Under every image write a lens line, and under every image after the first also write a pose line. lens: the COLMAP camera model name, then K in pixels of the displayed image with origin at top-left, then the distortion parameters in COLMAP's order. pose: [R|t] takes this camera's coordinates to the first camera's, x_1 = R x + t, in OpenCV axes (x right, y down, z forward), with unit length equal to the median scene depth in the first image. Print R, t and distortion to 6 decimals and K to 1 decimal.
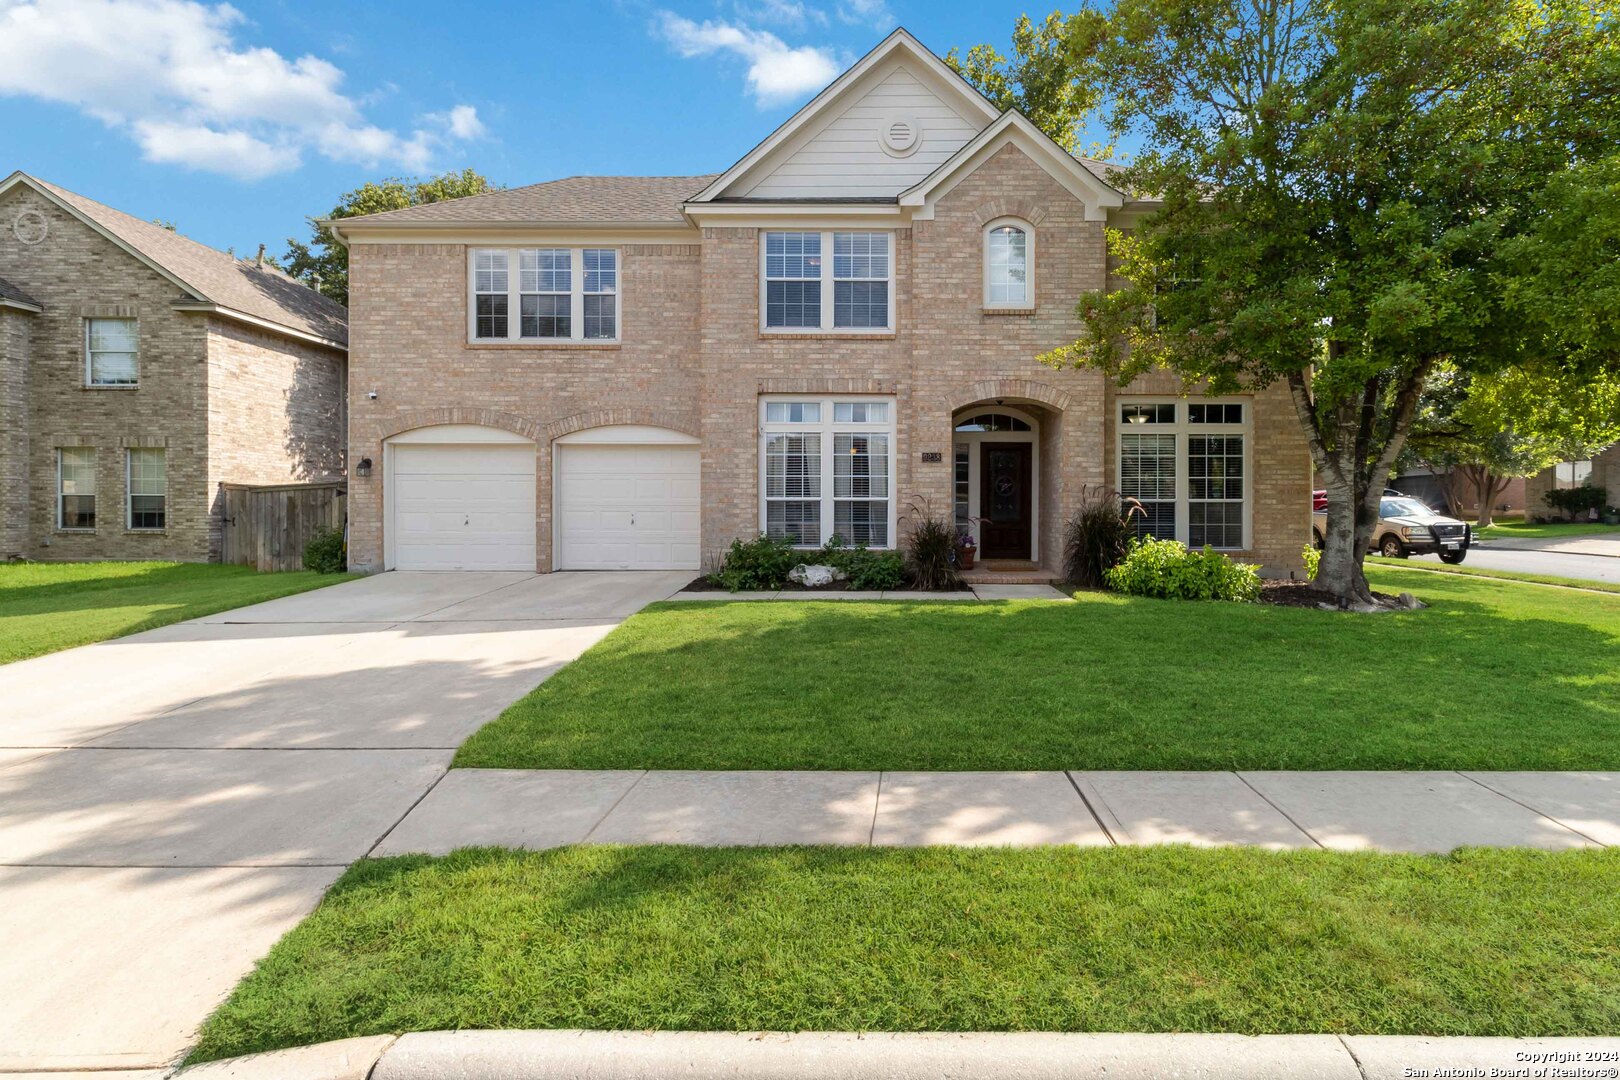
lens RADIAL K [[759.4, 0, 810.8], [0, 759.4, 534.7], [0, 0, 1]] dist [0.000225, 0.001567]
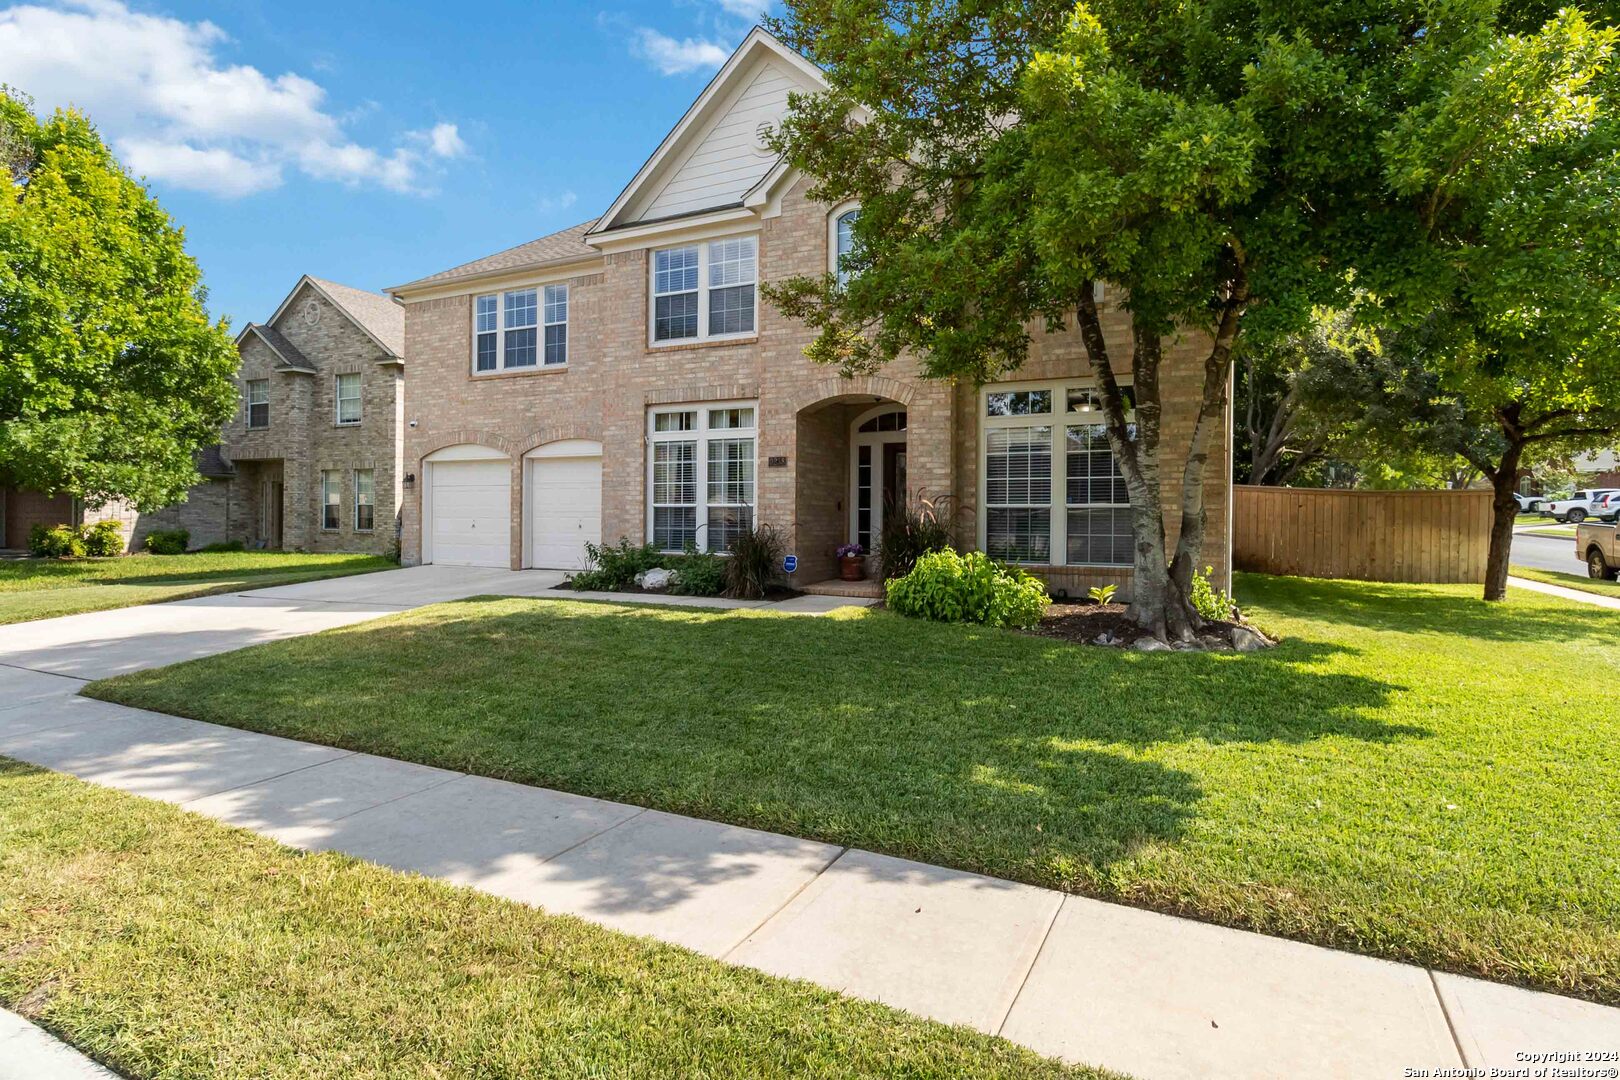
lens RADIAL K [[788.0, 0, 810.2], [0, 788.0, 539.9], [0, 0, 1]] dist [-0.001880, 0.000611]
pose [[0.908054, 0.014794, -0.418591, 0.594141], [-0.017057, 0.999853, -0.001666, -0.001270], [0.418505, 0.008652, 0.908173, 0.103487]]
